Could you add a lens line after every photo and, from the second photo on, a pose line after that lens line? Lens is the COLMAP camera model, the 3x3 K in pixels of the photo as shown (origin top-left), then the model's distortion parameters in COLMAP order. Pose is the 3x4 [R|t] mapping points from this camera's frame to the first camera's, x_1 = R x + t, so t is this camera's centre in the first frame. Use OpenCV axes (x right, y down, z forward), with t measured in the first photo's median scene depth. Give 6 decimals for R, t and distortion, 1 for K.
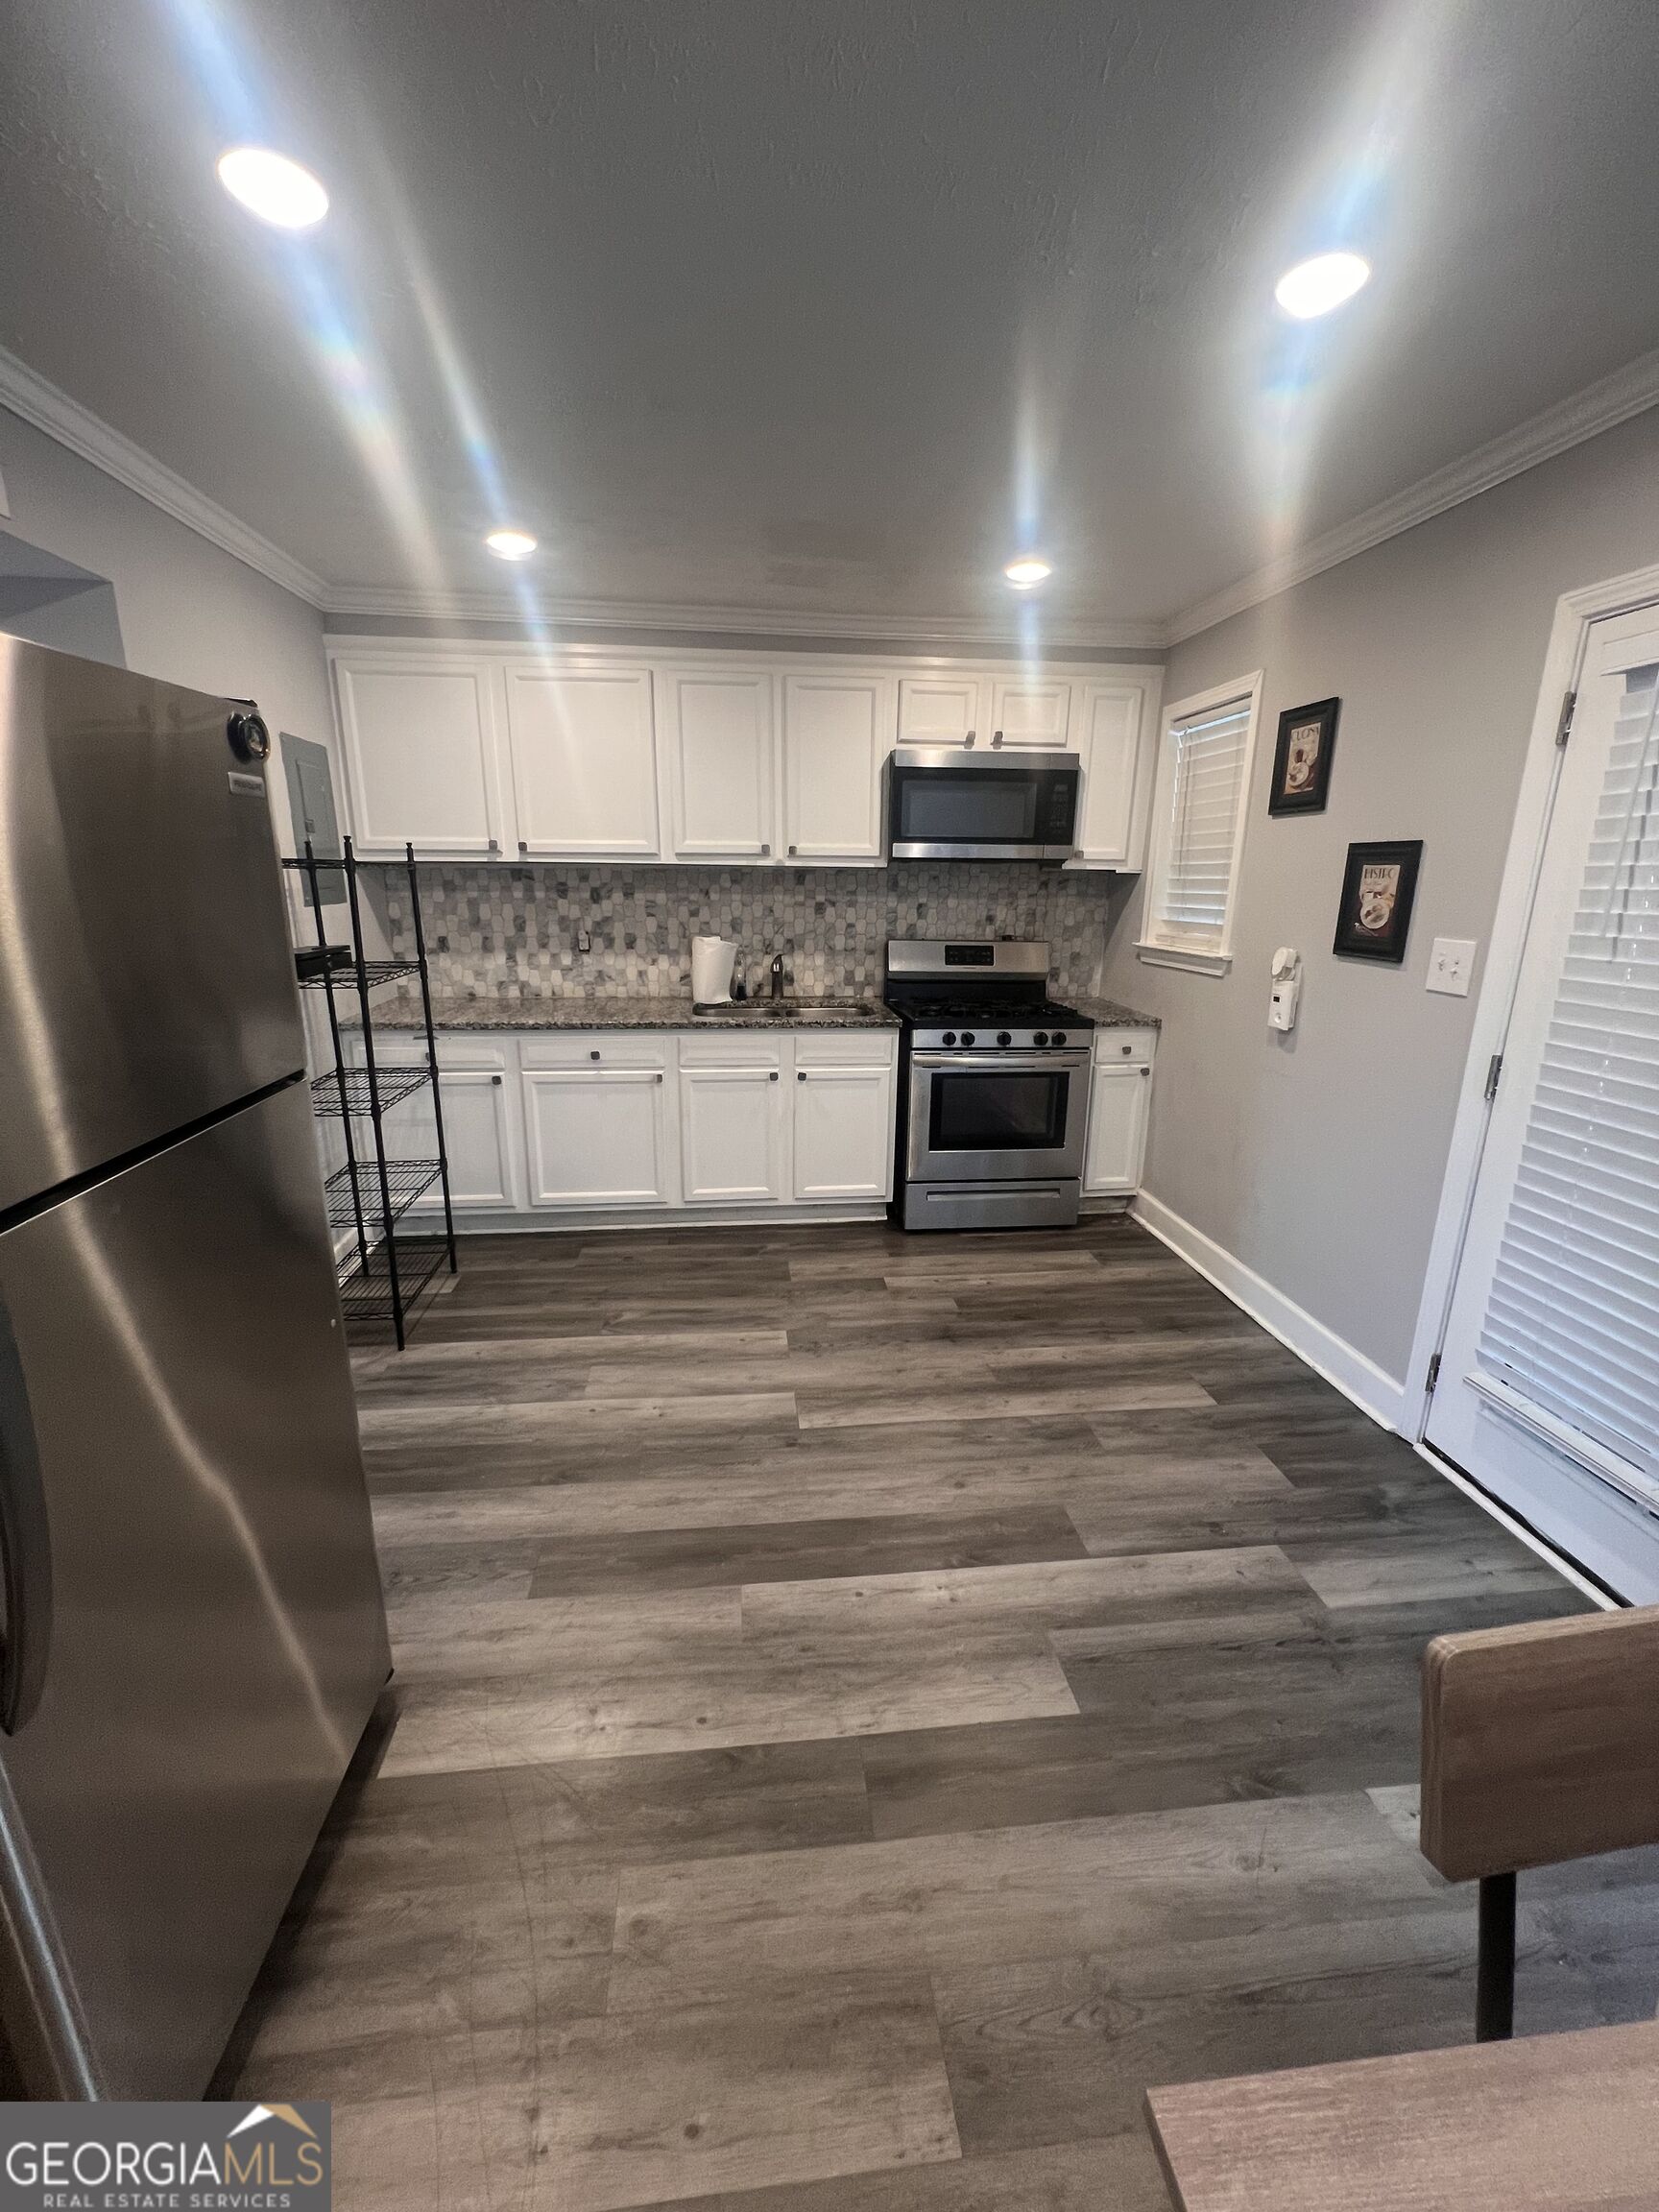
lens RADIAL K [[889.1, 0, 835.1], [0, 889.1, 1100.8], [0, 0, 1]] dist [-0.000432, -0.000128]
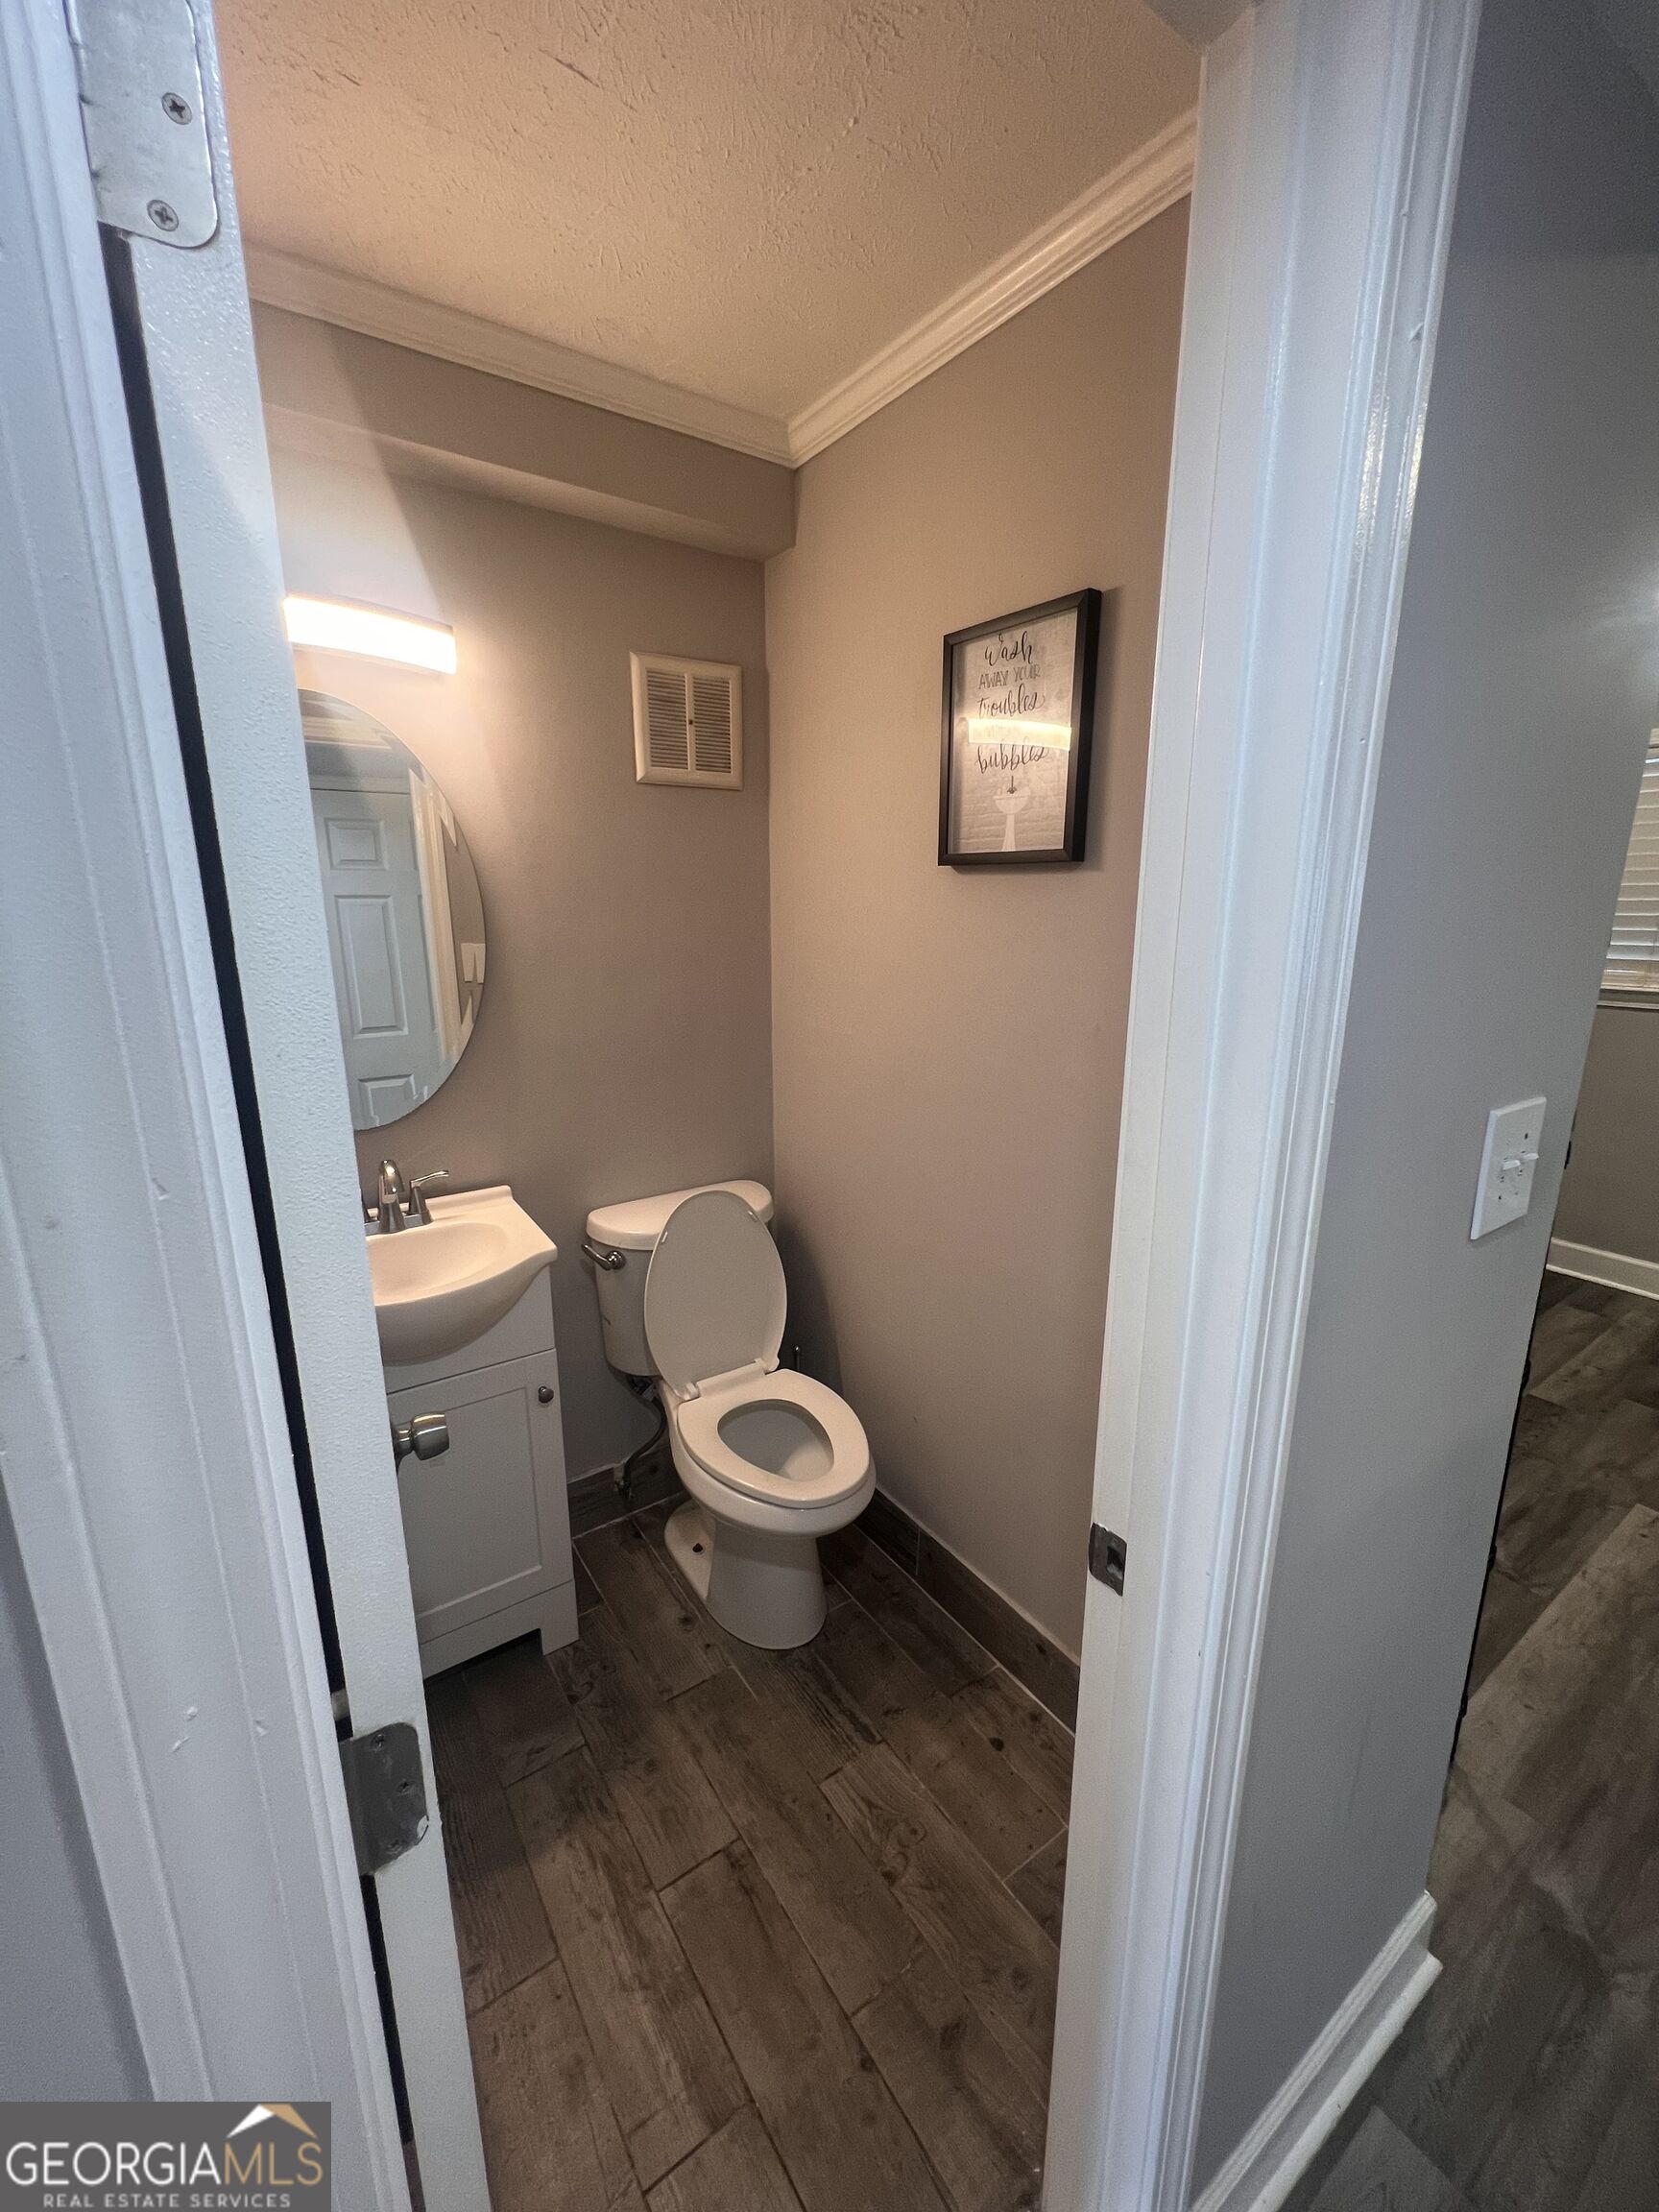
lens RADIAL K [[889.1, 0, 835.1], [0, 889.1, 1100.8], [0, 0, 1]] dist [-0.000432, -0.000128]
pose [[0.880425, -0.114648, 0.460118, -1.004429], [0.123946, 0.992238, 0.010069, -0.189598], [-0.457700, 0.048165, 0.887801, 0.617154]]
